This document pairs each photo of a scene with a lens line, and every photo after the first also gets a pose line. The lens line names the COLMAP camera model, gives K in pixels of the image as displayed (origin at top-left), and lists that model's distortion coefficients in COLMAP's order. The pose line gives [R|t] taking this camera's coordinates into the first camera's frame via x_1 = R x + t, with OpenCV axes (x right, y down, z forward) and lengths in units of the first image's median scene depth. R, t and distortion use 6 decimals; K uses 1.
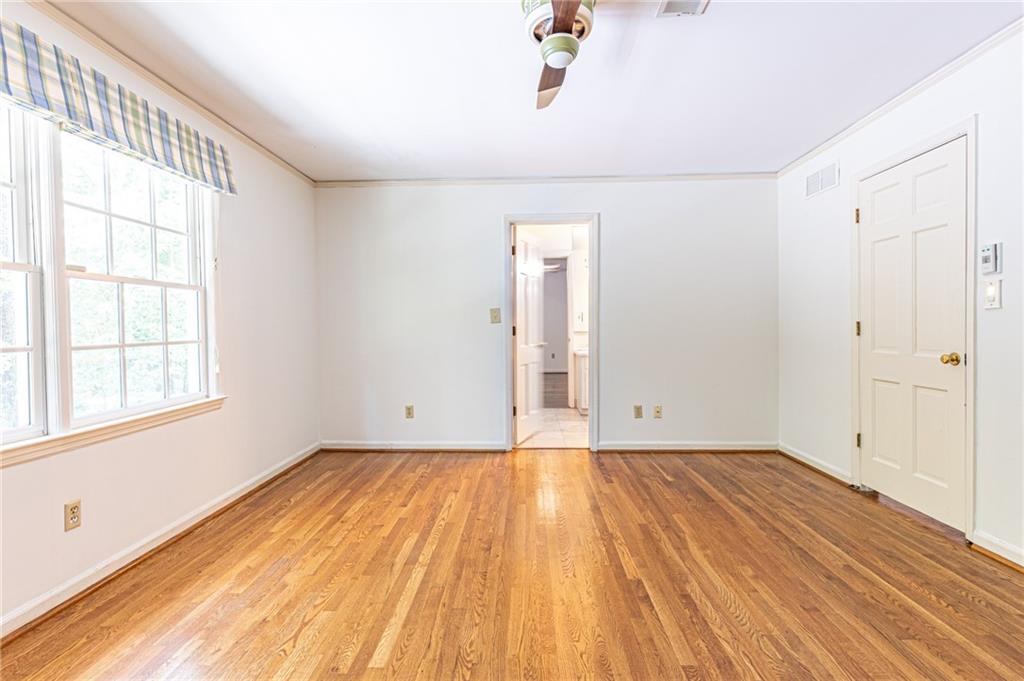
lens RADIAL K [[458.8, 0, 516.4], [0, 458.8, 336.0], [0, 0, 1]] dist [0.003393, -0.000215]
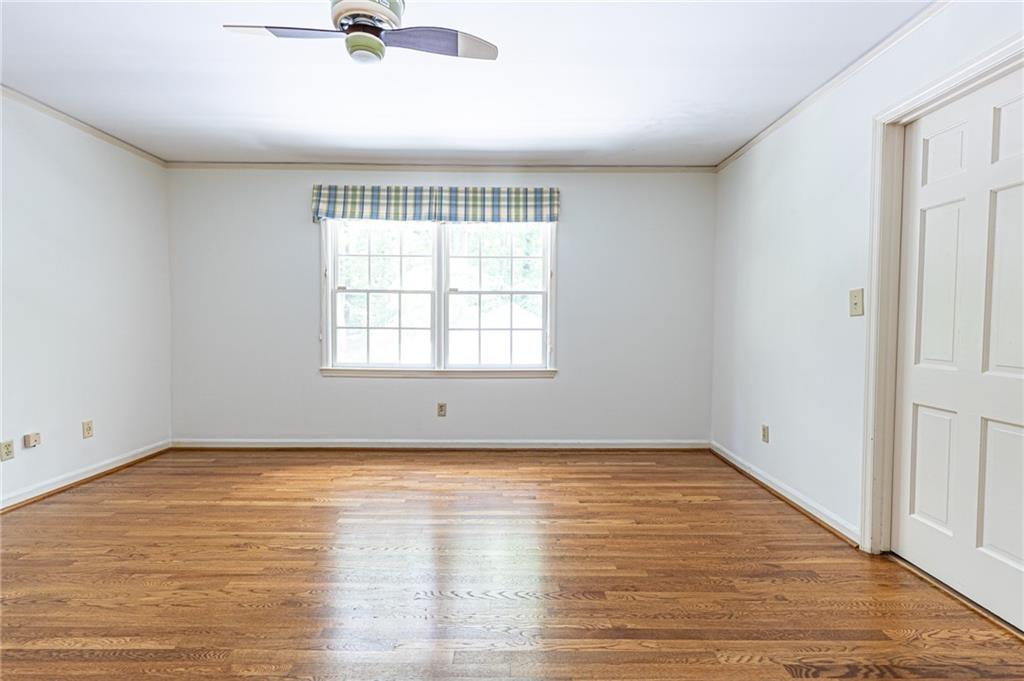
lens RADIAL K [[458.8, 0, 516.4], [0, 458.8, 336.0], [0, 0, 1]] dist [0.003393, -0.000215]
pose [[0.047494, 0.043723, -0.997914, 0.742822], [-0.025087, 0.998779, 0.042567, -0.025678], [0.998556, 0.023013, 0.048533, 0.829642]]
